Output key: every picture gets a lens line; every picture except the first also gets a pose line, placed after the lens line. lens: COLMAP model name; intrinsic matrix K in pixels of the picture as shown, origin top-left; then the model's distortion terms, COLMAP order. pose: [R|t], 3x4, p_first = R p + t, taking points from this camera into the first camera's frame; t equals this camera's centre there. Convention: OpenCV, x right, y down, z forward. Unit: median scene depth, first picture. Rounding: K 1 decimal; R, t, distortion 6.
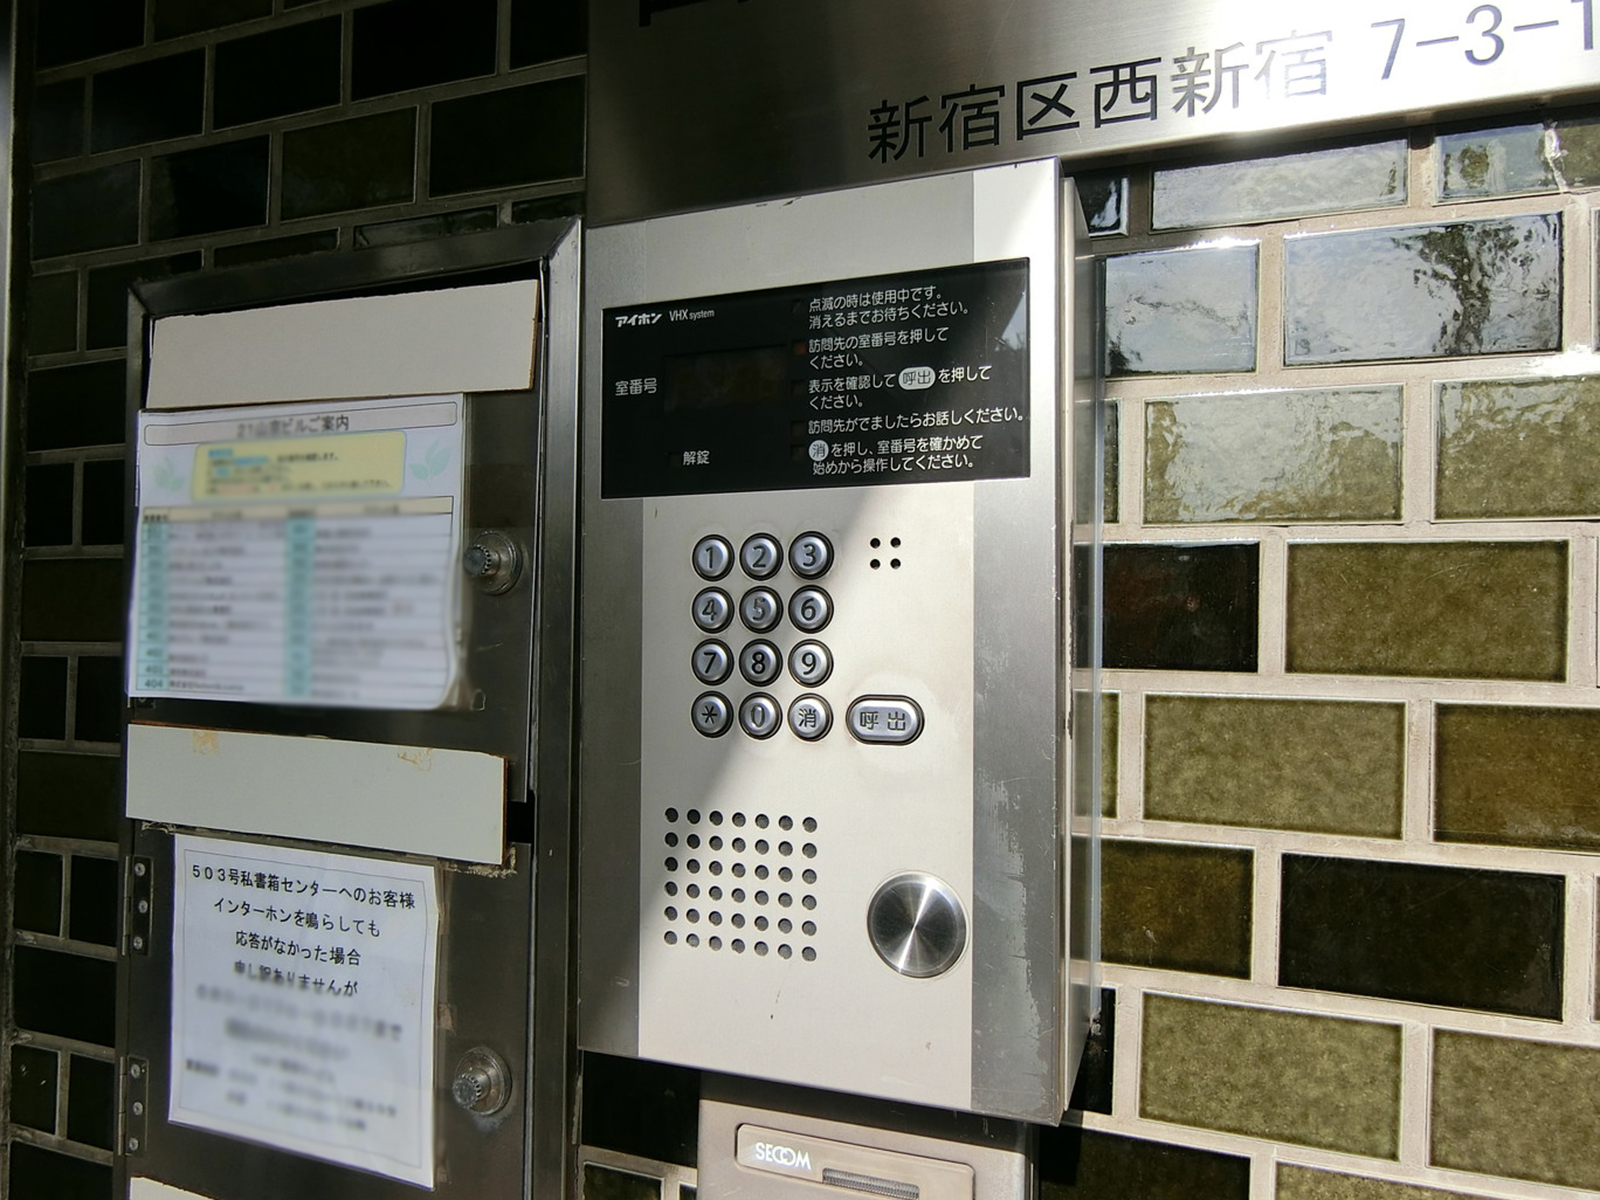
lens RADIAL K [[967.8, 0, 800.0], [0, 967.8, 600.0], [0, 0, 1]] dist [-0.028590, 0.000103]
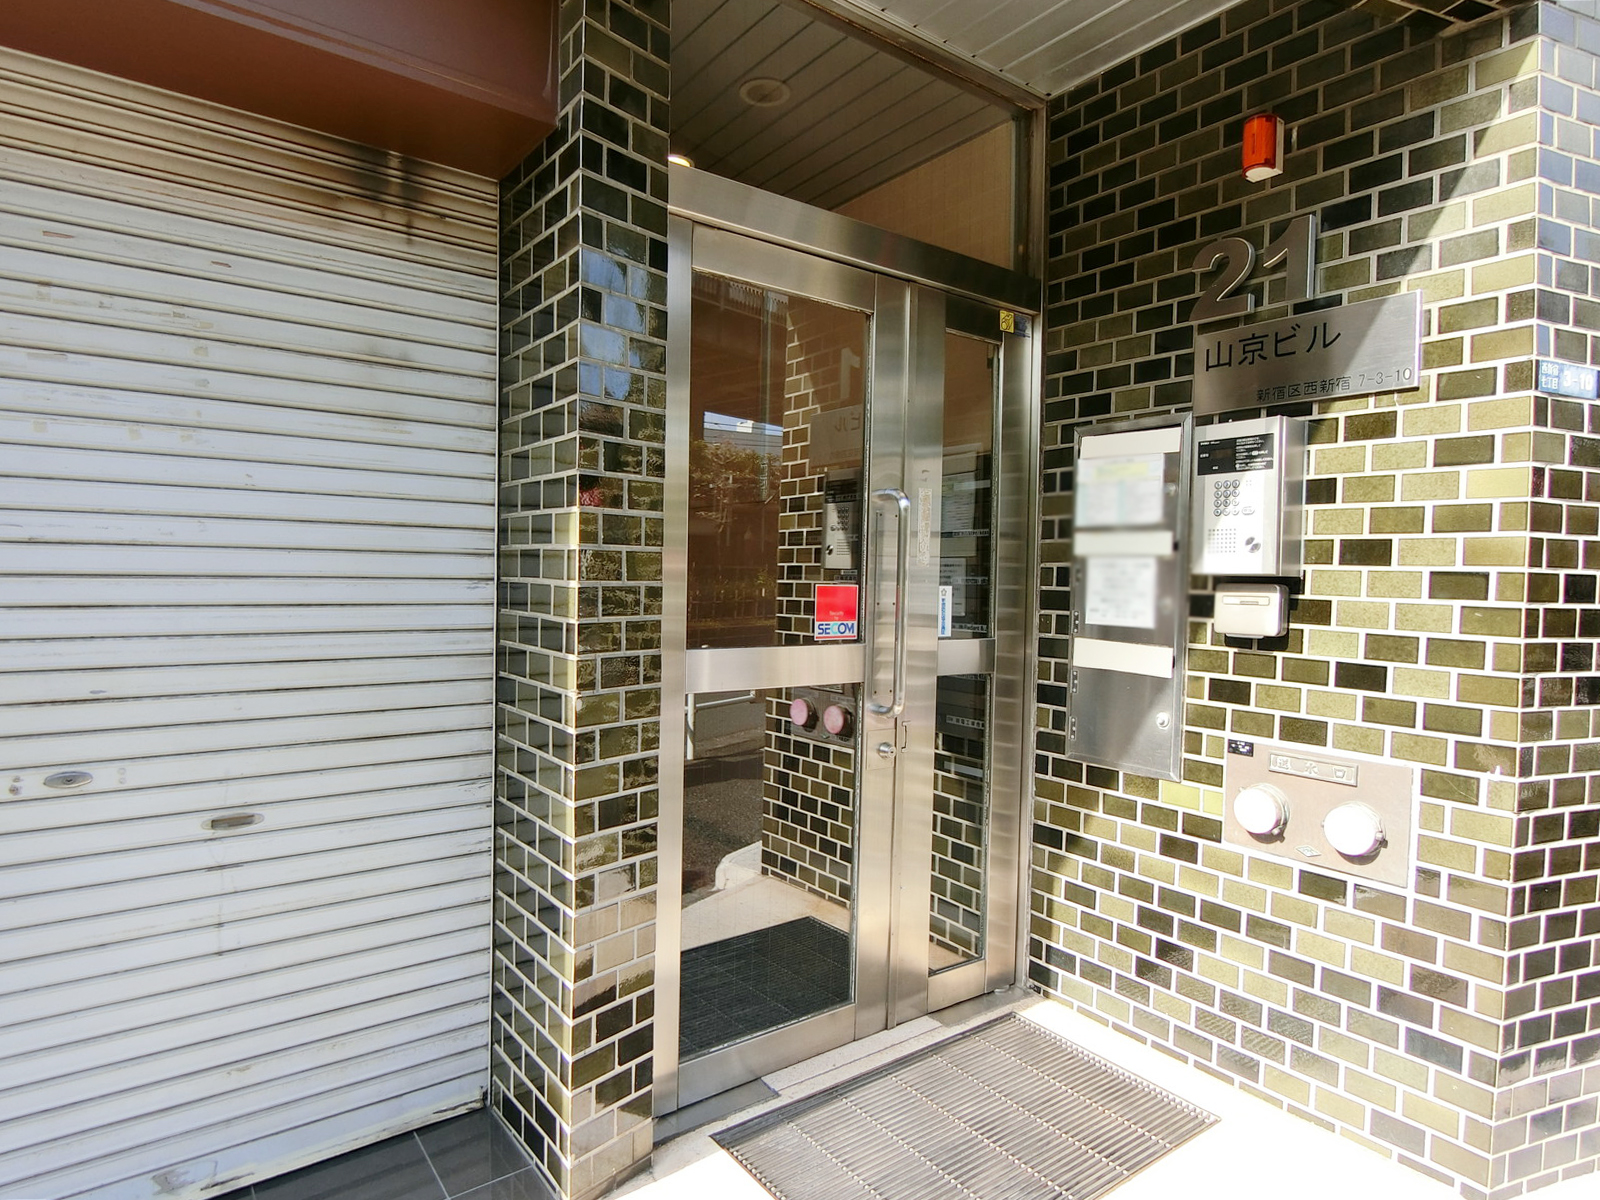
lens RADIAL K [[920.0, 0, 800.0], [0, 920.0, 600.0], [0, 0, 1]] dist [-0.006293, -0.001448]
pose [[0.835320, 0.020282, -0.549390, 0.601778], [0.001810, 0.999212, 0.039640, 0.295965], [0.549761, -0.034107, 0.834626, -3.513357]]
